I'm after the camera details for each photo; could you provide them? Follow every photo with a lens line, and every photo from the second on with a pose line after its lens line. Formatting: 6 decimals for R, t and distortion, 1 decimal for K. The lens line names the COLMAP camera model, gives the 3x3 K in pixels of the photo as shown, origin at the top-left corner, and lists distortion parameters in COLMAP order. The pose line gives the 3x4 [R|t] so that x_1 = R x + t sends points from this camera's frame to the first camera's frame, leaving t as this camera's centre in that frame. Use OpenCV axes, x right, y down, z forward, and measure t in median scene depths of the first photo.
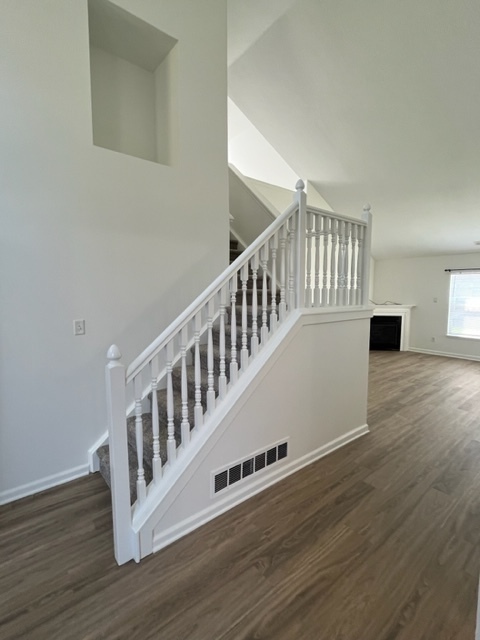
lens RADIAL K [[303.6, 0, 240.0], [0, 303.6, 320.0], [0, 0, 1]] dist [-0.000409, 0.000334]
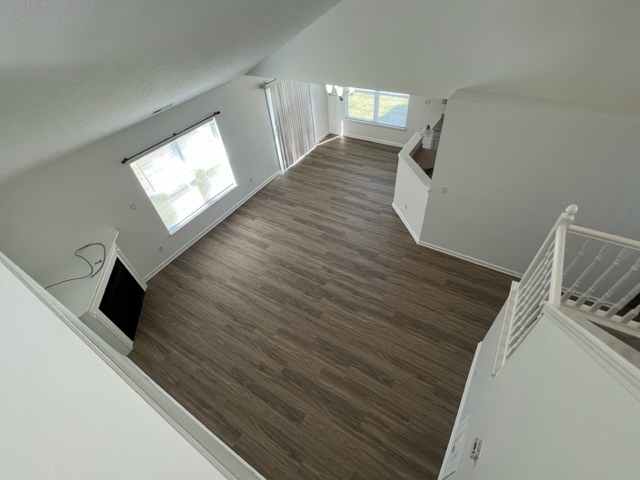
lens RADIAL K [[303.6, 0, 320.0], [0, 303.6, 240.0], [0, 0, 1]] dist [-0.000409, 0.000334]
pose [[-0.313614, -0.640024, 0.701438, 0.014874], [0.170410, 0.688776, 0.704662, -0.420886], [-0.934134, 0.340524, -0.106943, 0.742772]]
